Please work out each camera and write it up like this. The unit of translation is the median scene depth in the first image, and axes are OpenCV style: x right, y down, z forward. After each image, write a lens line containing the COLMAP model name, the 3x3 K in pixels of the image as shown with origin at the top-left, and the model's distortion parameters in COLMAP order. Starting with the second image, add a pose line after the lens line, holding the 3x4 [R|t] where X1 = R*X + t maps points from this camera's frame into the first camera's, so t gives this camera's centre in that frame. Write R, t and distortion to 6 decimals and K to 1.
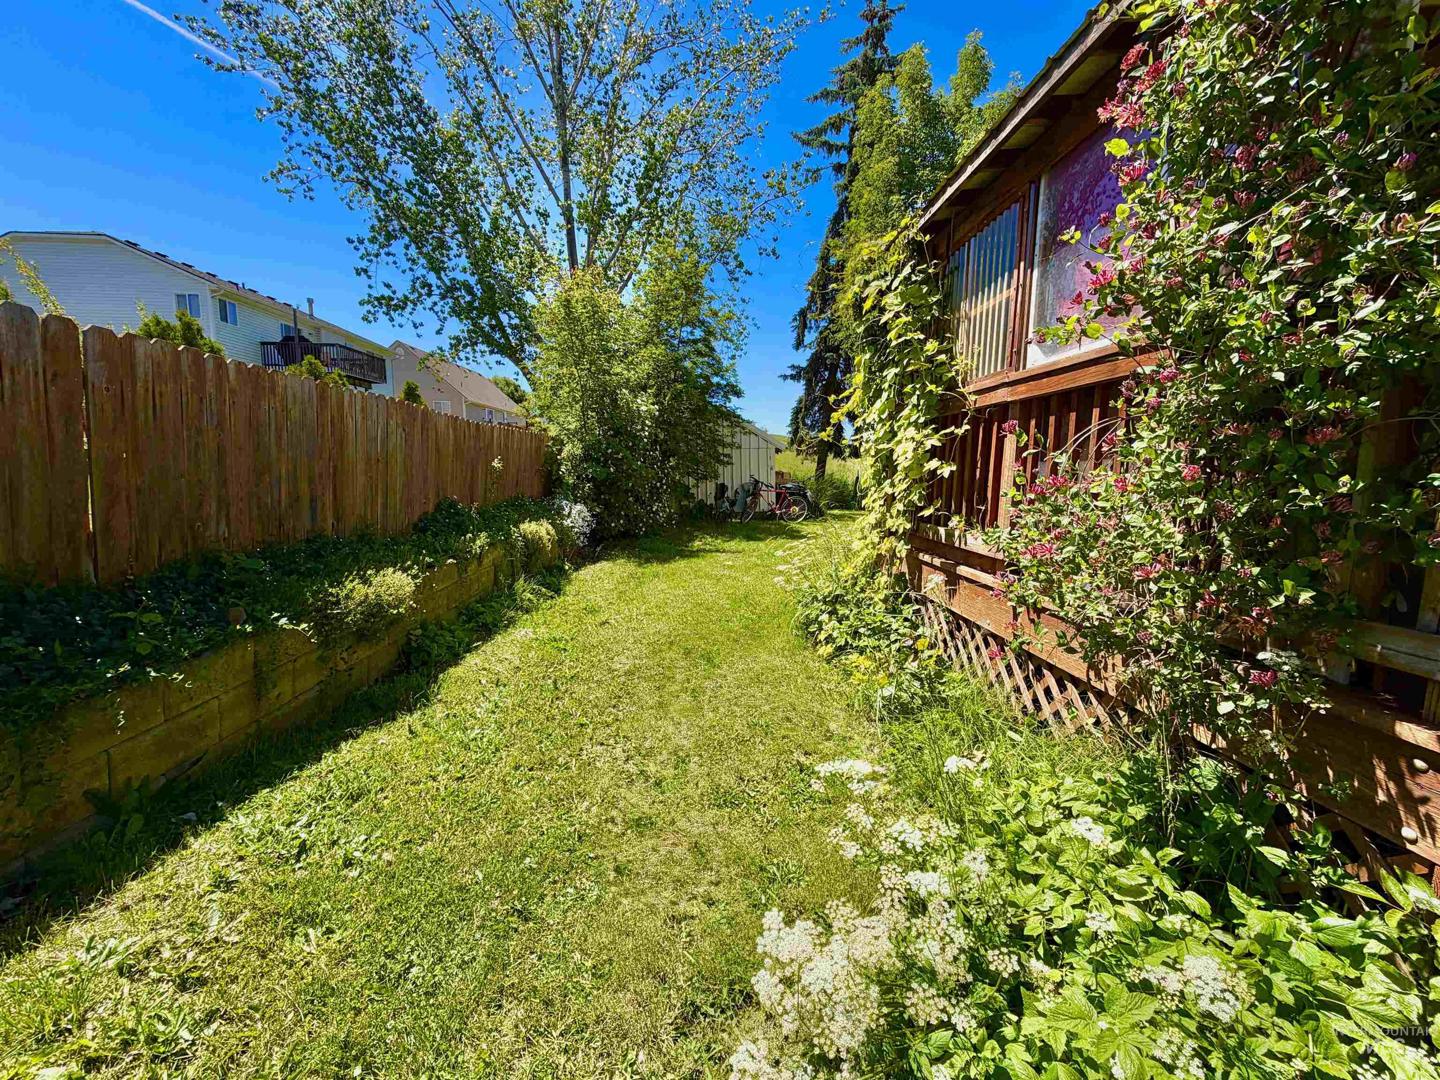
lens RADIAL K [[573.7, 0, 723.9], [0, 573.7, 543.4], [0, 0, 1]] dist [0.000621, -0.000750]
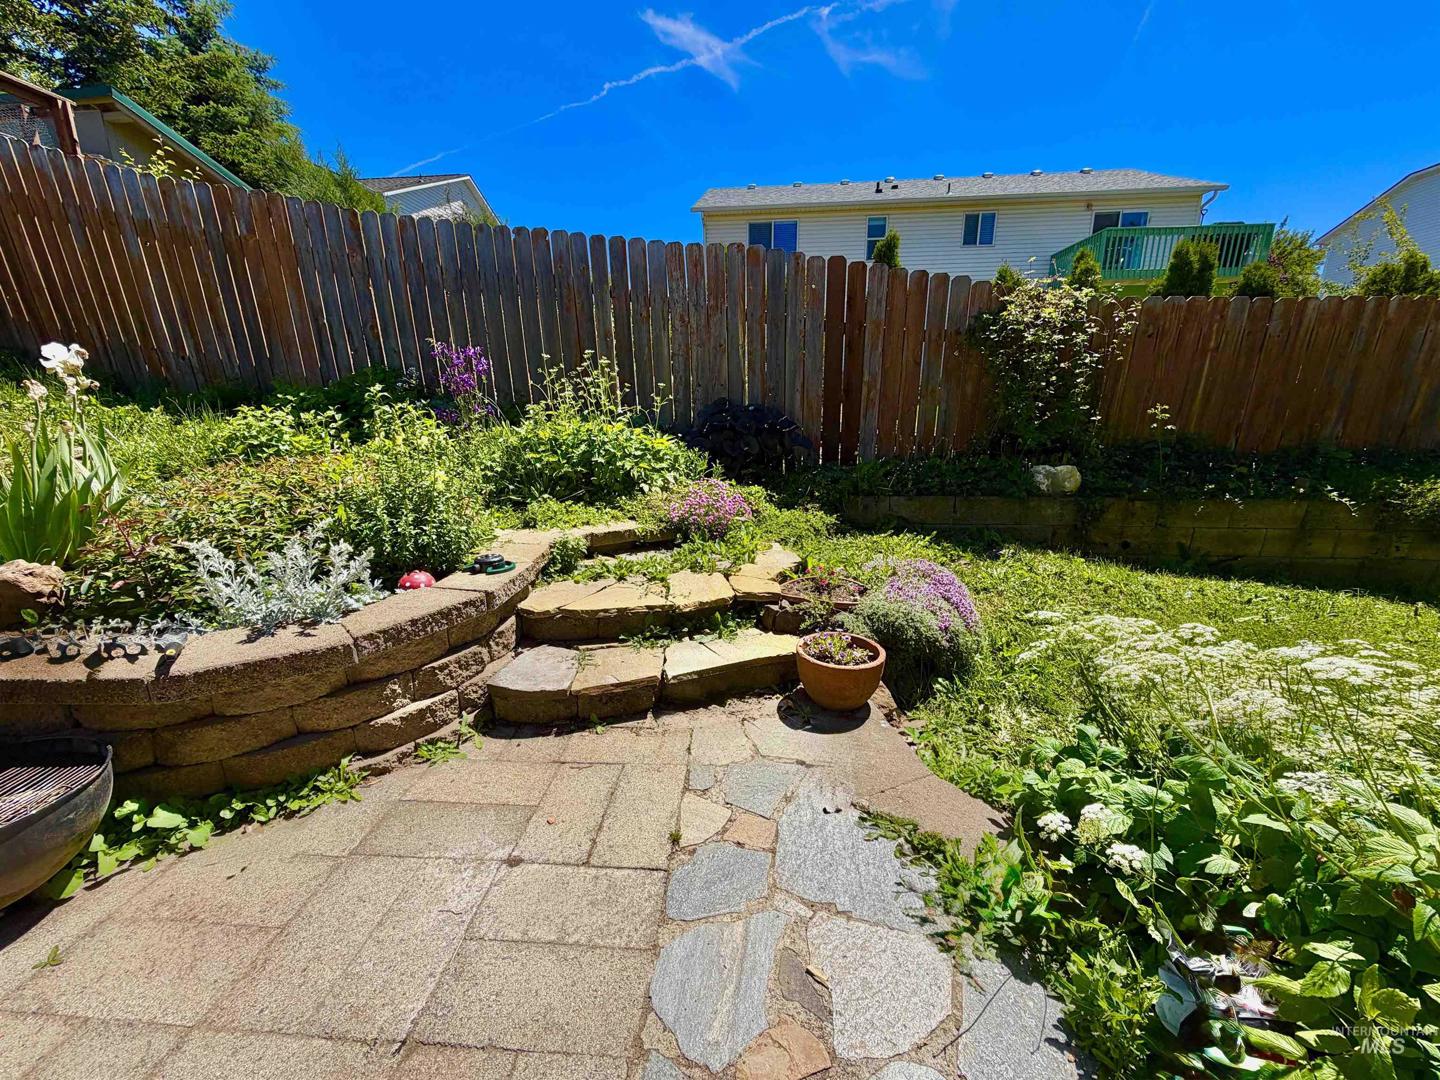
lens RADIAL K [[573.7, 0, 708.4], [0, 573.7, 546.5], [0, 0, 1]] dist [0.000621, -0.000750]
pose [[-0.142968, 0.233905, -0.961691, 0.116945], [-0.125560, 0.959535, 0.252047, 0.013775], [0.981731, 0.156784, -0.107813, -0.046460]]
